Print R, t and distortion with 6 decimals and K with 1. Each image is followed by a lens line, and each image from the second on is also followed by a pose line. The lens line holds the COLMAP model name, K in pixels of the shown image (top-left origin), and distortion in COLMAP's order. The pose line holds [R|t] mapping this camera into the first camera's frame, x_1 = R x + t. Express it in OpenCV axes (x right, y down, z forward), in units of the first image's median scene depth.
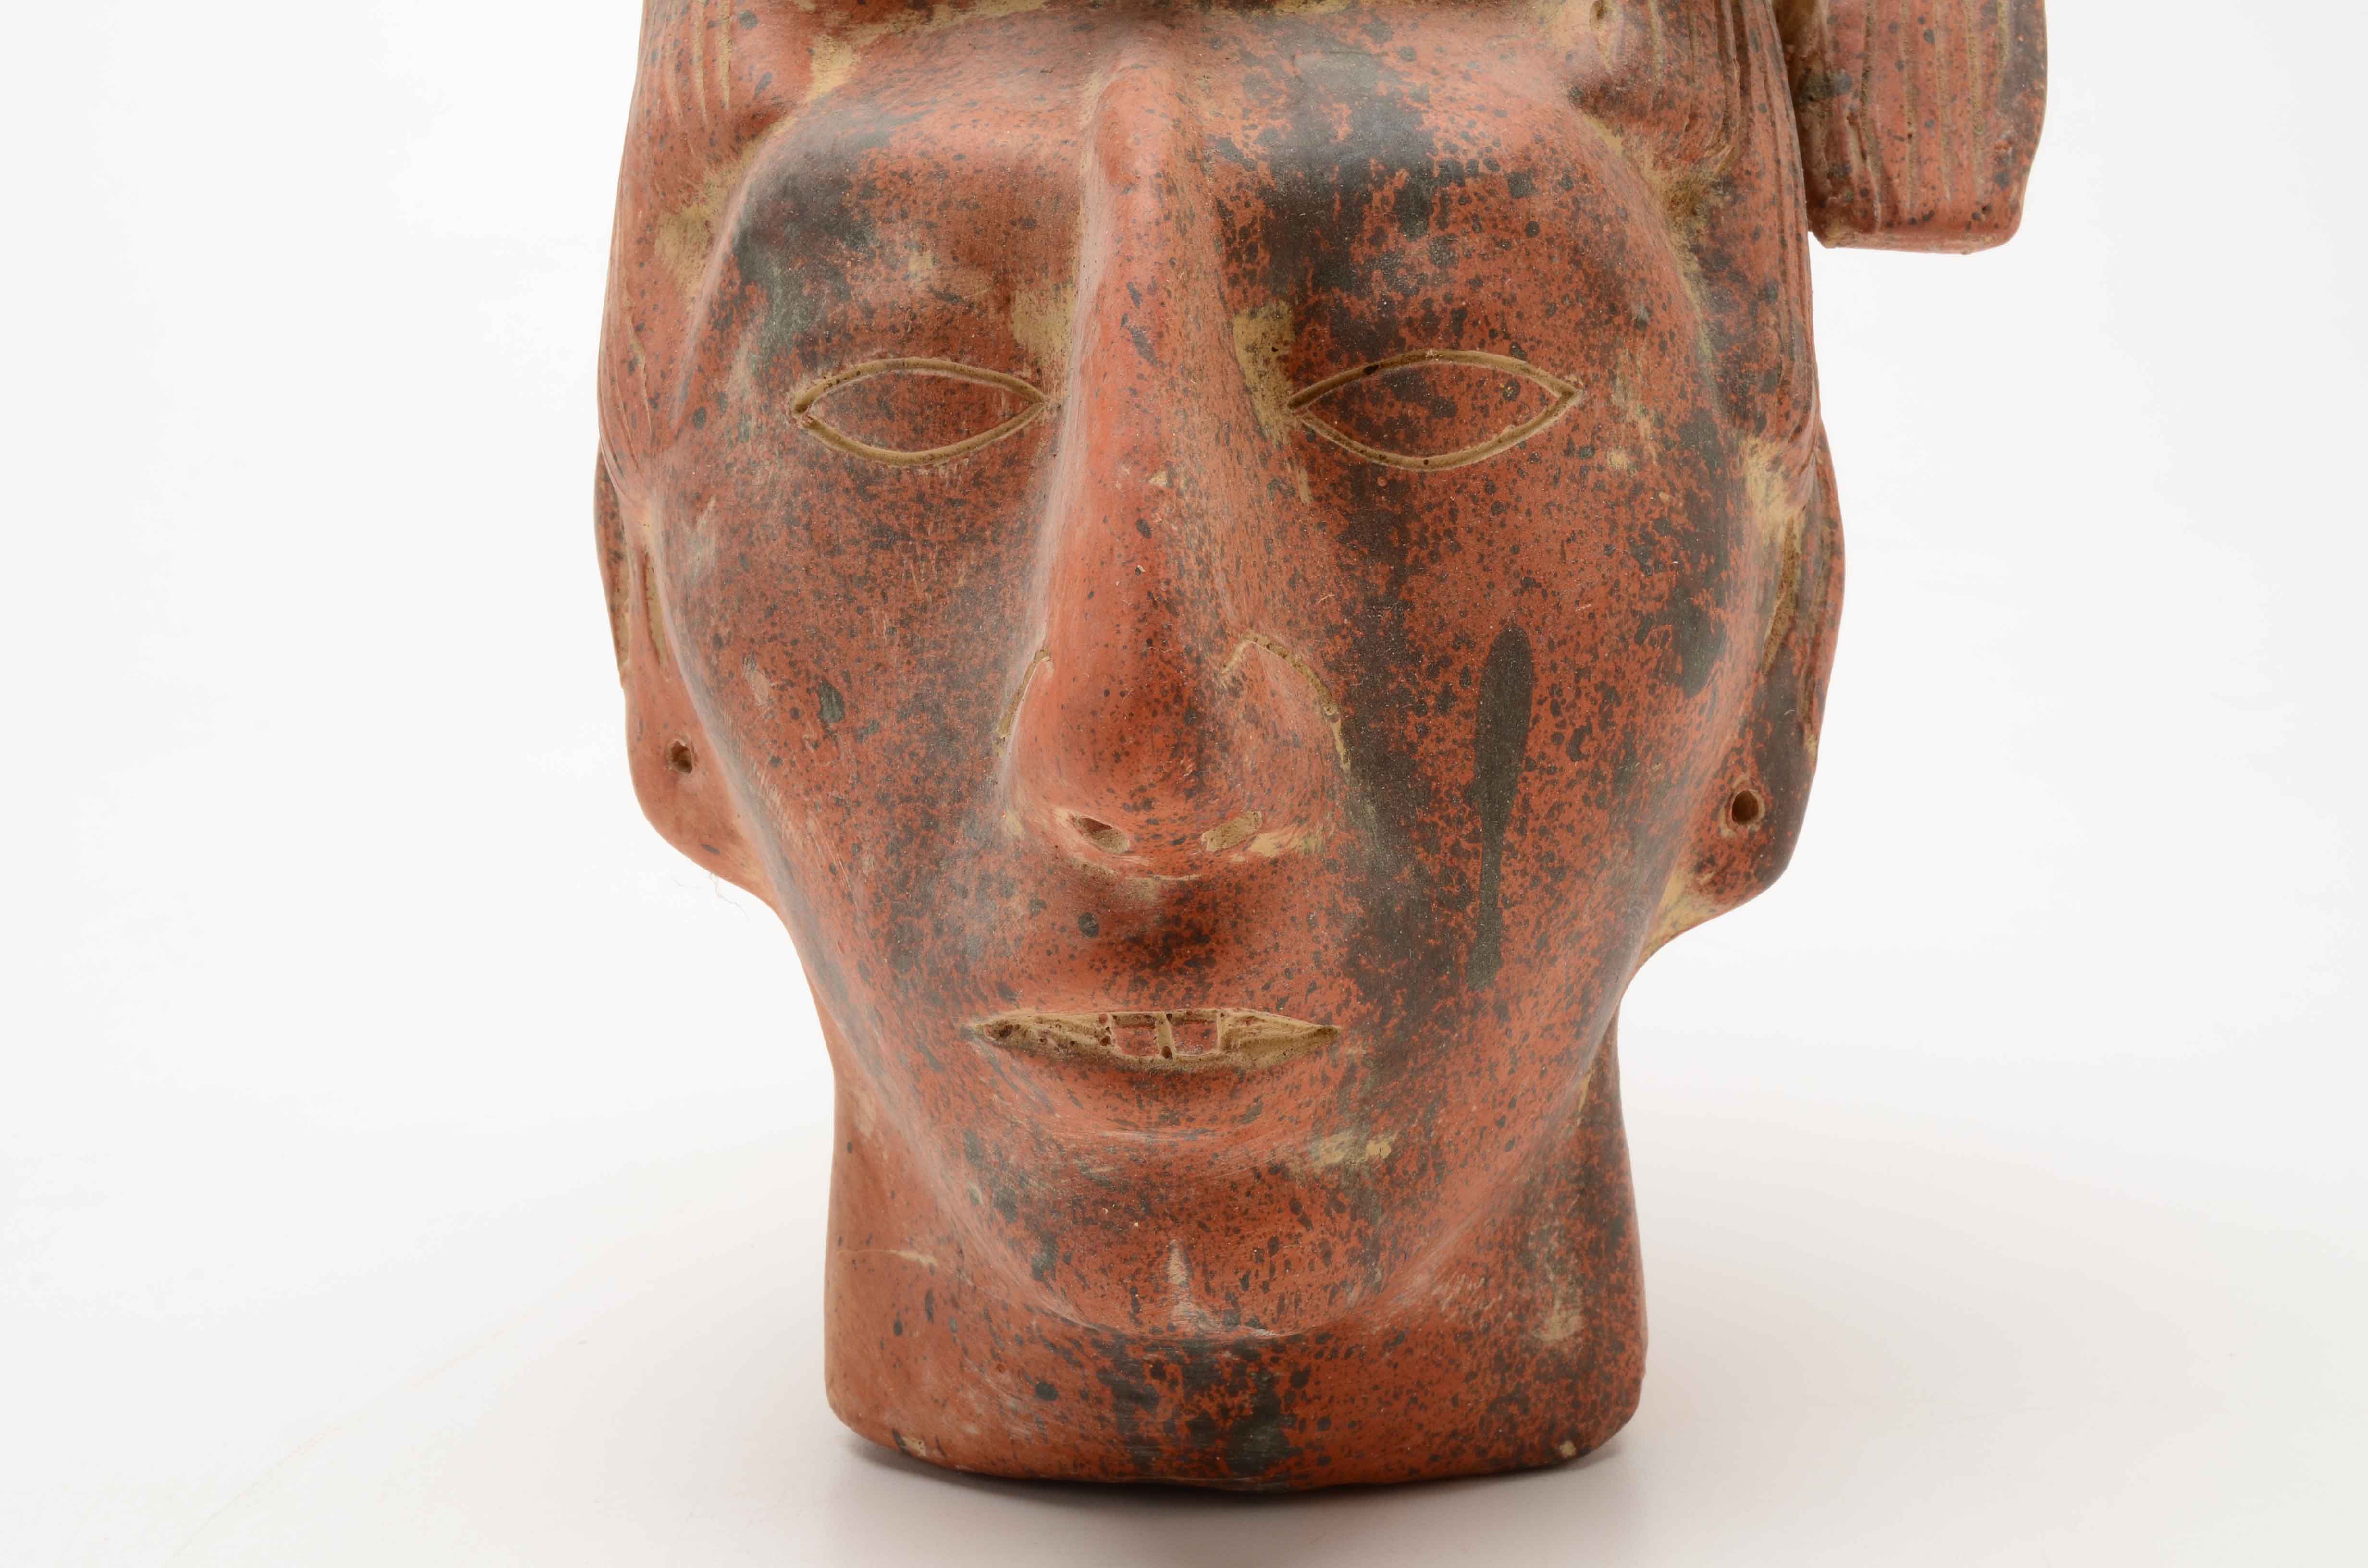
lens RADIAL K [[3659.8, 0, 1184.3], [0, 3659.8, 785.3], [0, 0, 1]] dist [-0.015335, 0.000000]
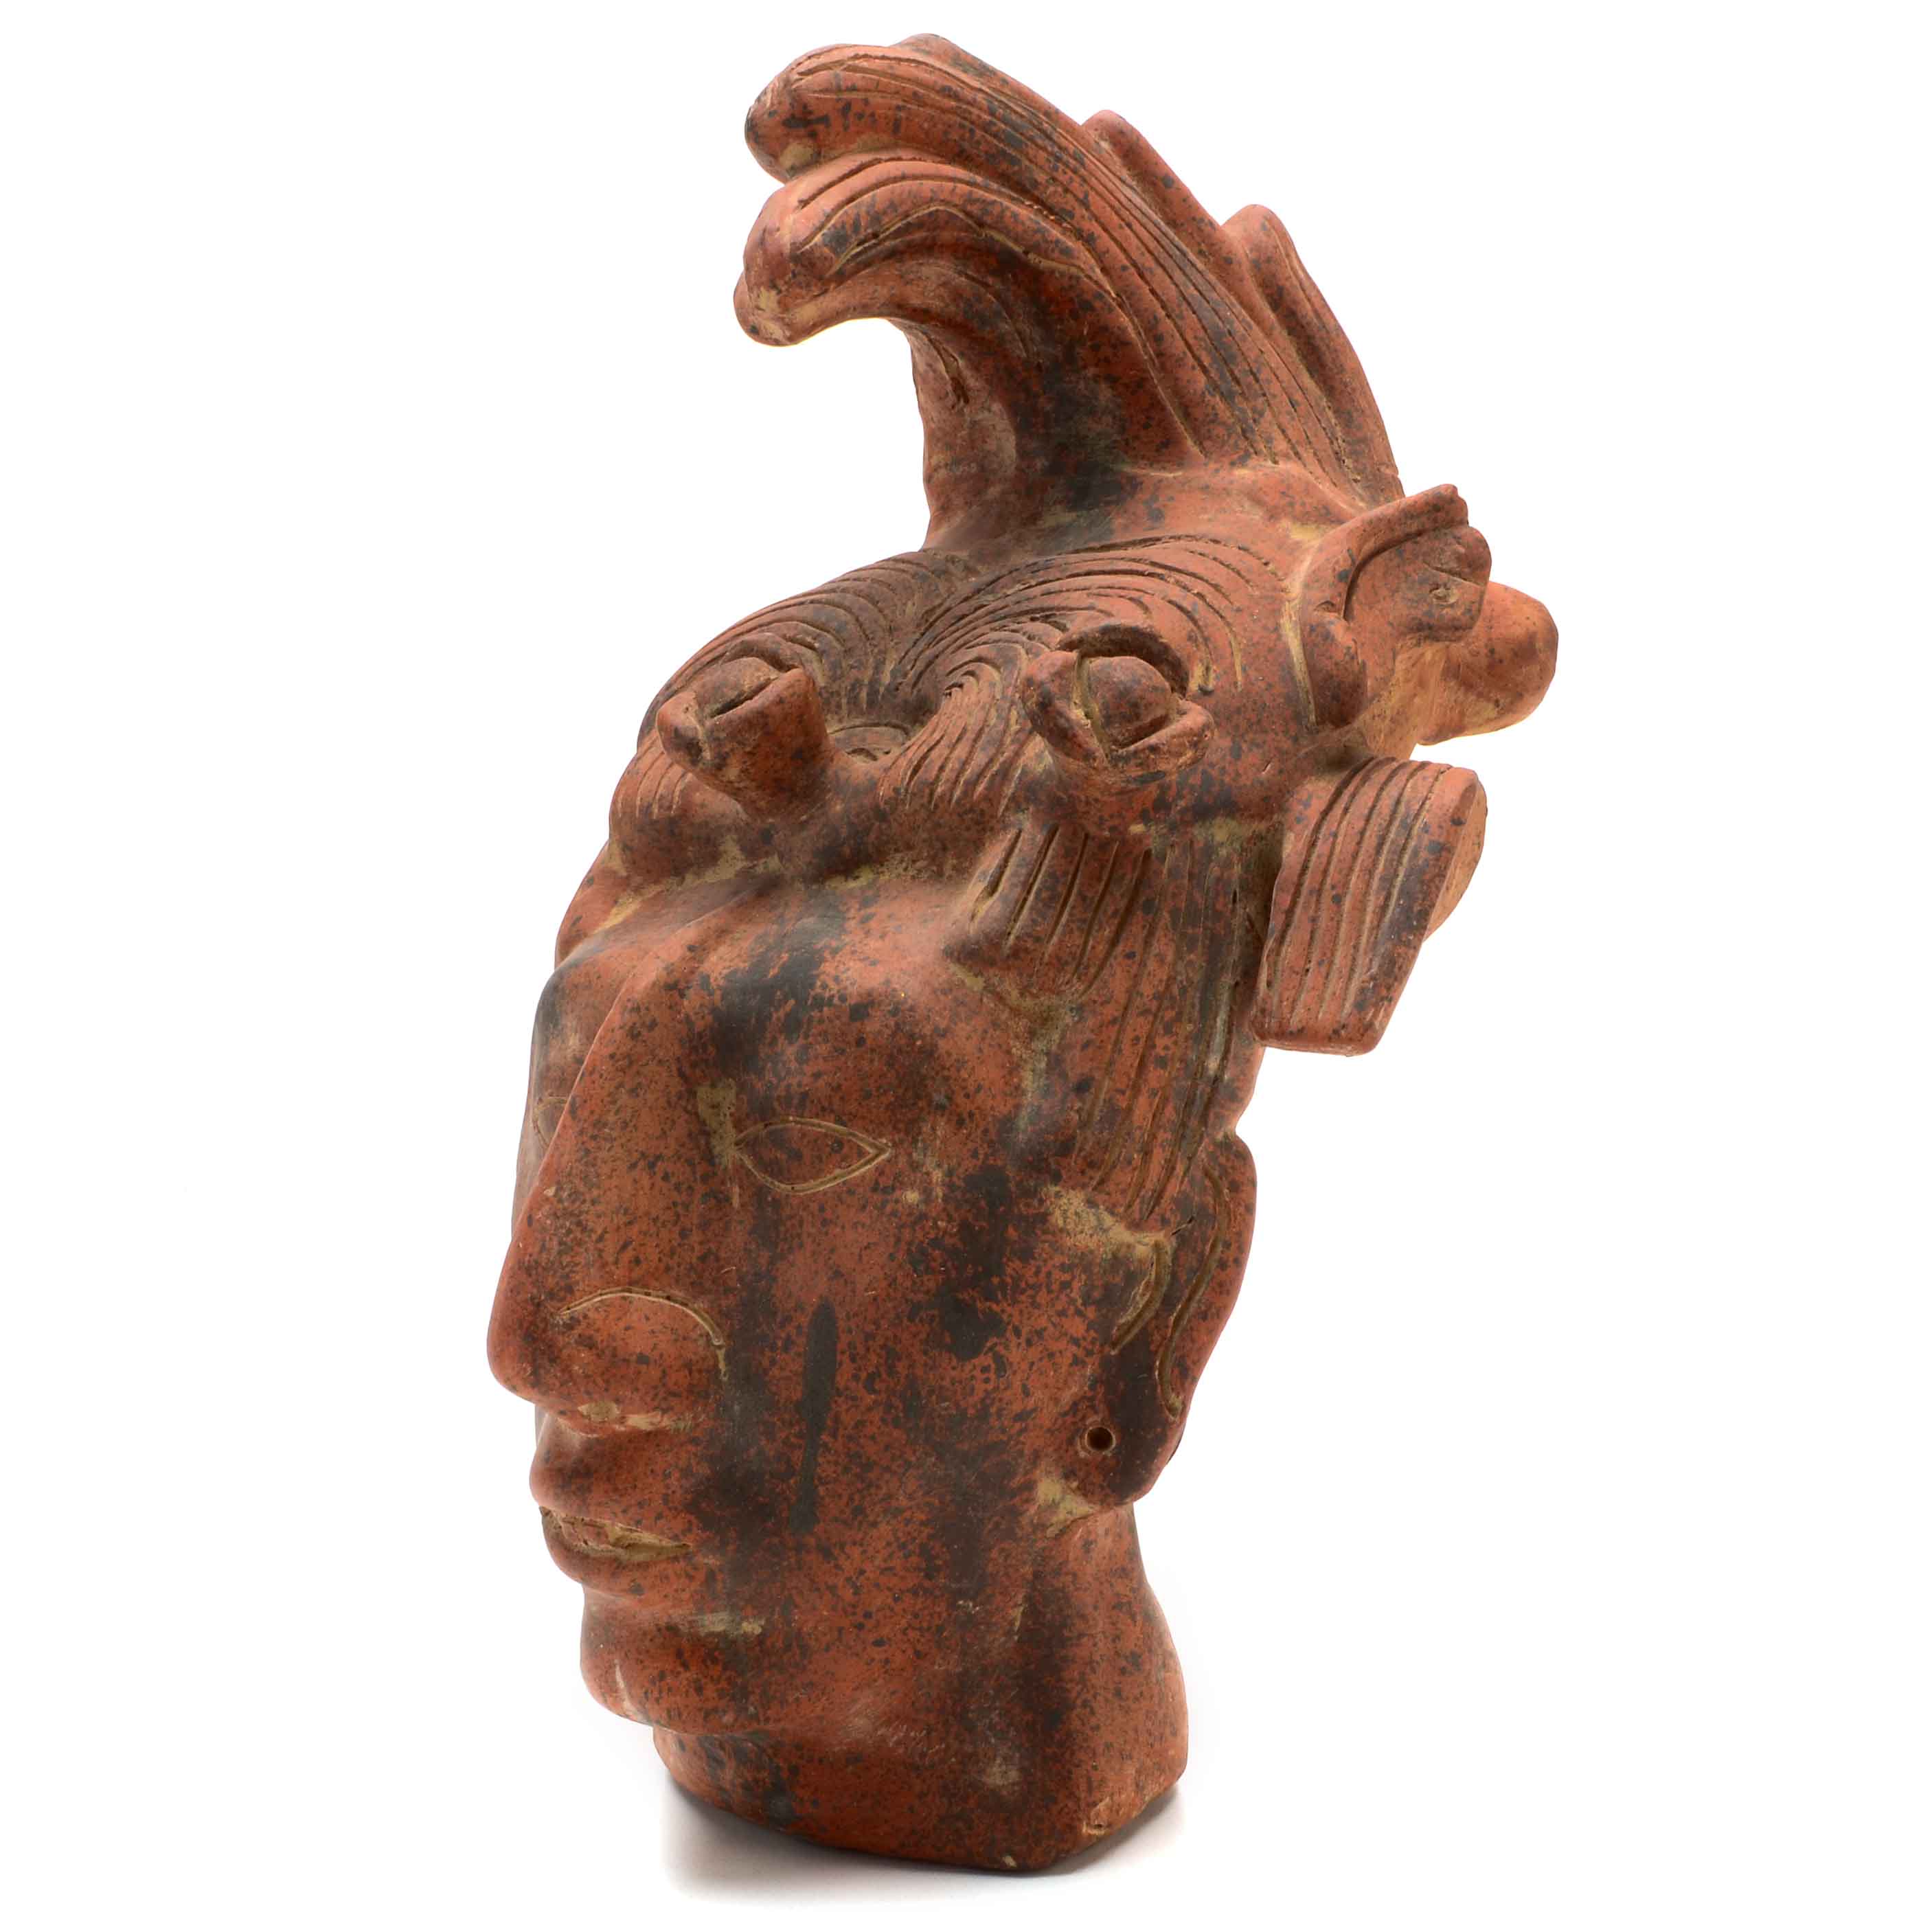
lens RADIAL K [[2740.1, 0, 1074.0], [0, 2740.1, 1012.5], [0, 0, 1]] dist [-0.091525, 0.000000]
pose [[0.823949, 0.052427, -0.564234, 0.802791], [-0.094891, 0.994416, -0.046171, -0.118845], [0.558663, 0.091583, 0.824323, 0.107750]]
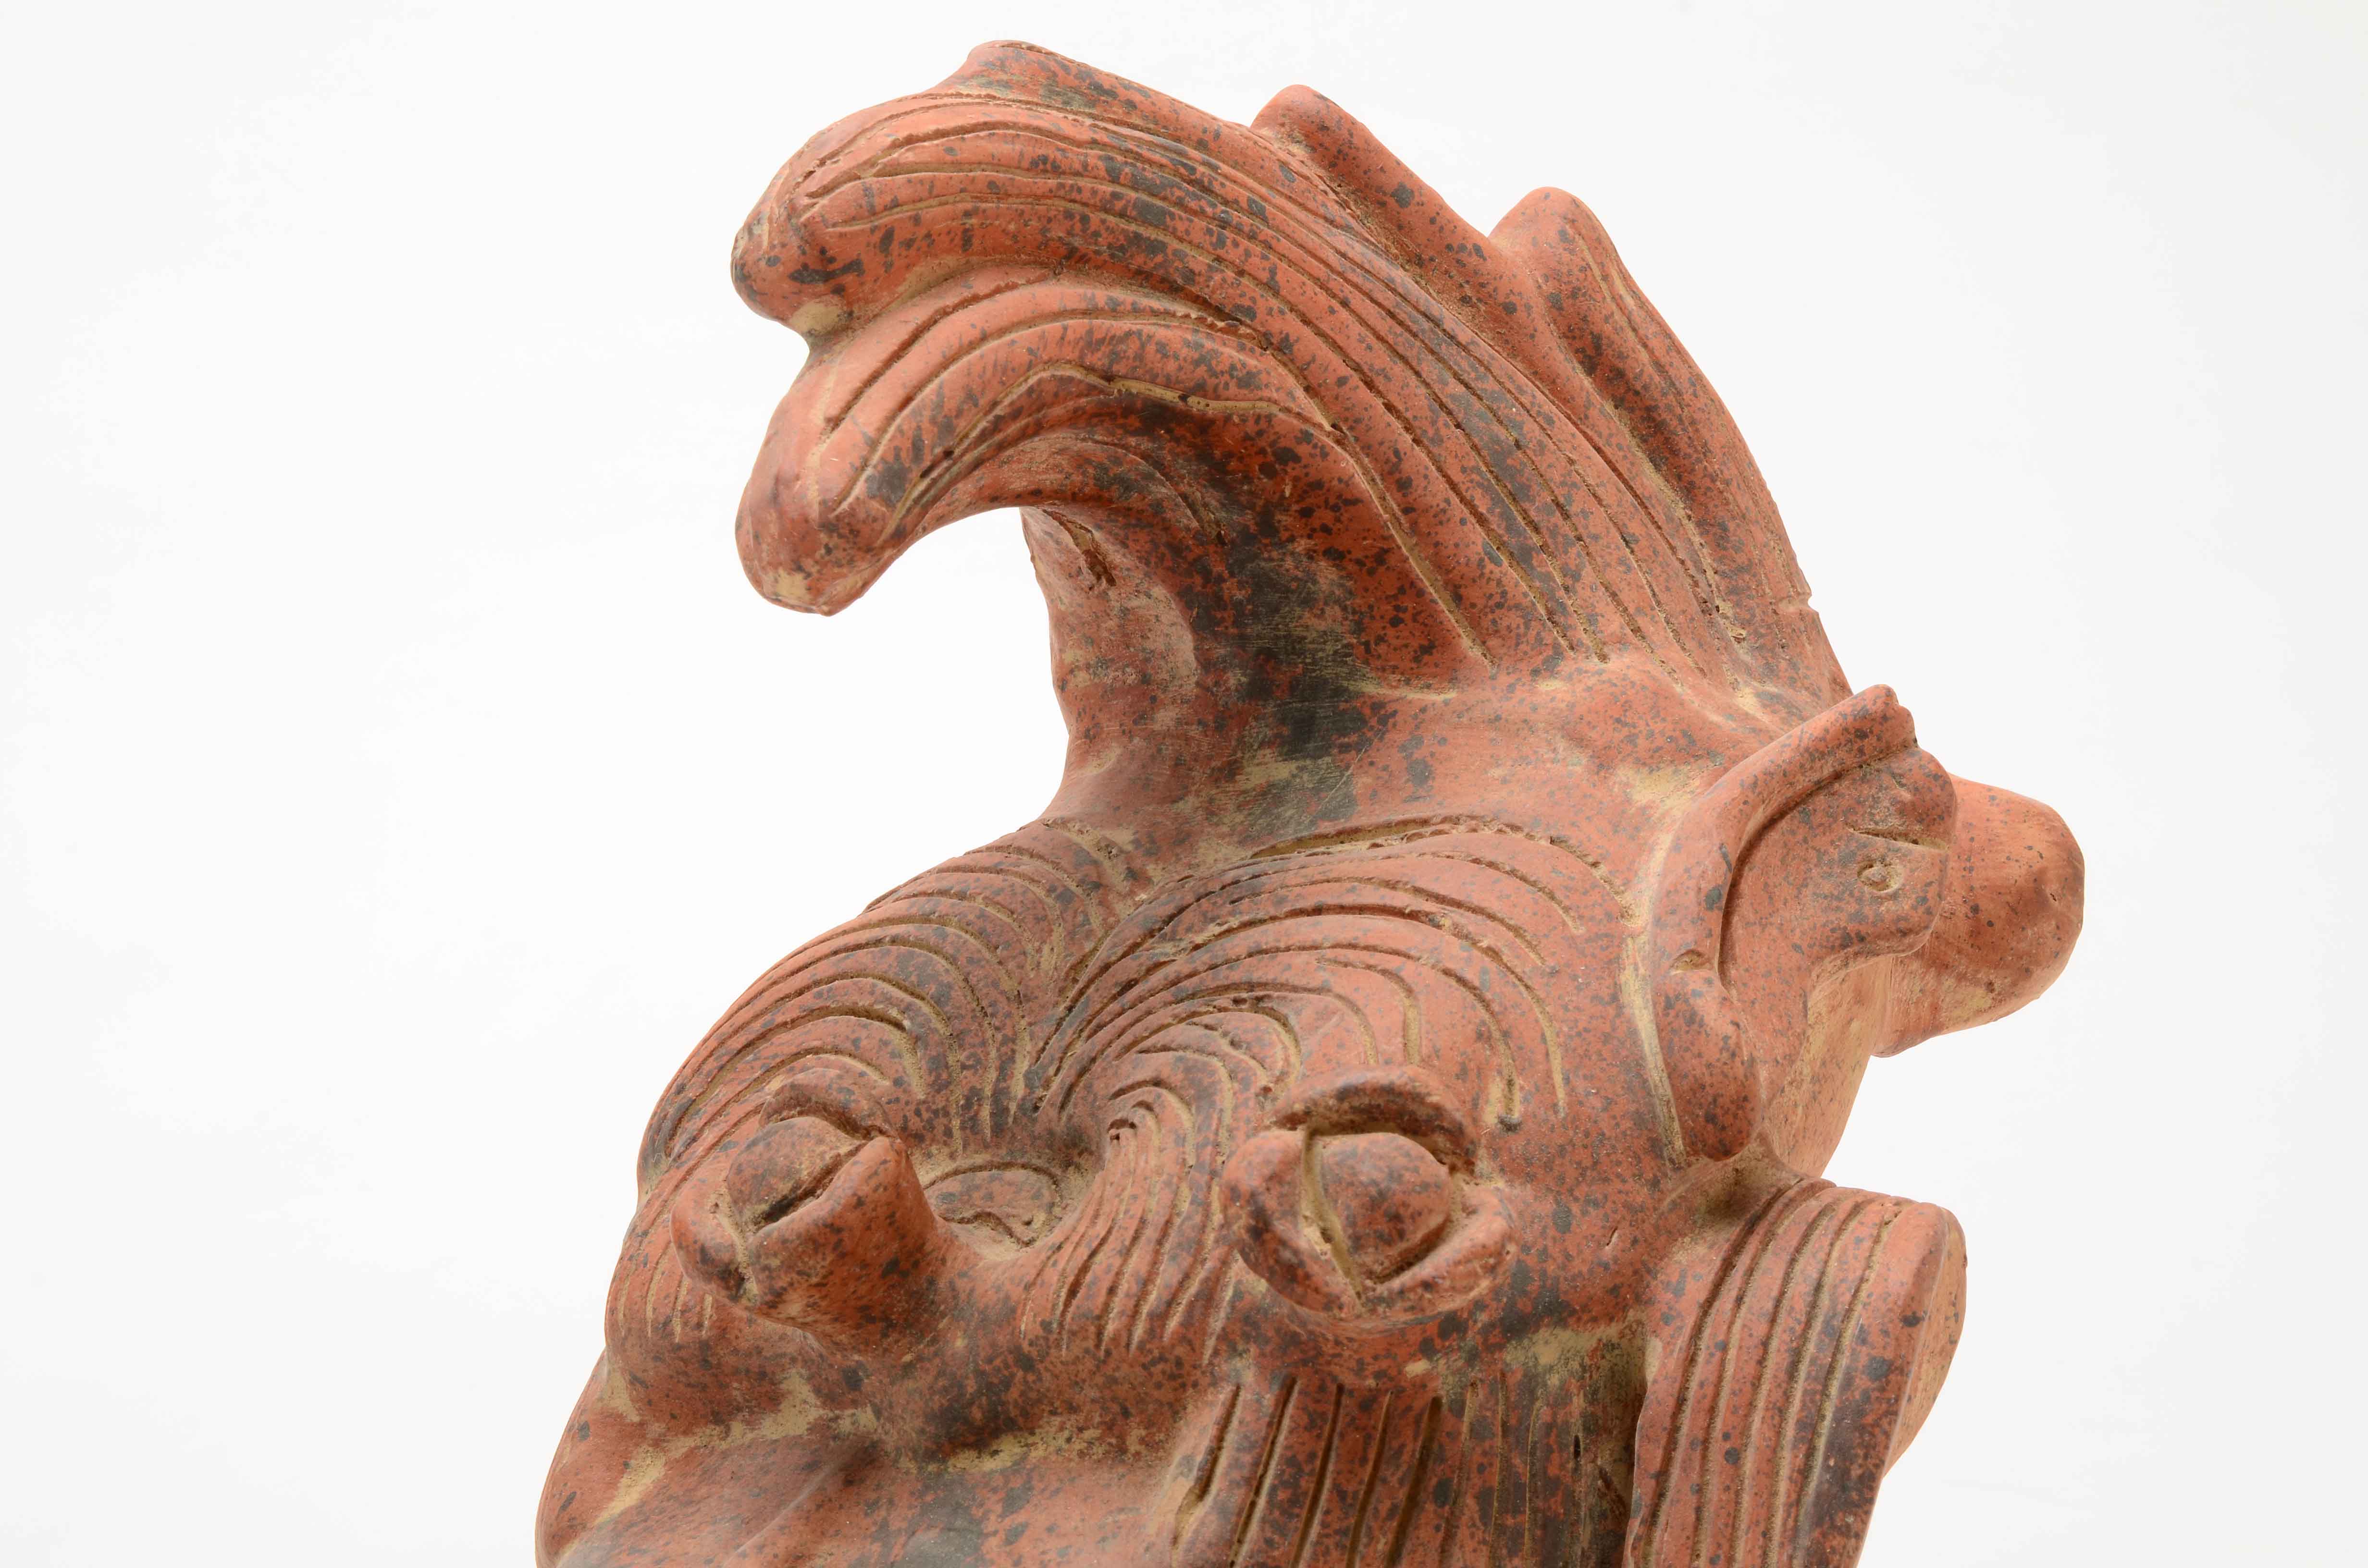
lens RADIAL K [[5049.3, 0, 1184.1], [0, 5049.3, 784.7], [0, 0, 1]] dist [0.103434, 0.000000]
pose [[0.798192, -0.007855, -0.602352, 0.959761], [-0.022403, 0.998836, -0.042712, -0.354909], [0.601986, 0.047587, 0.797087, -0.090982]]
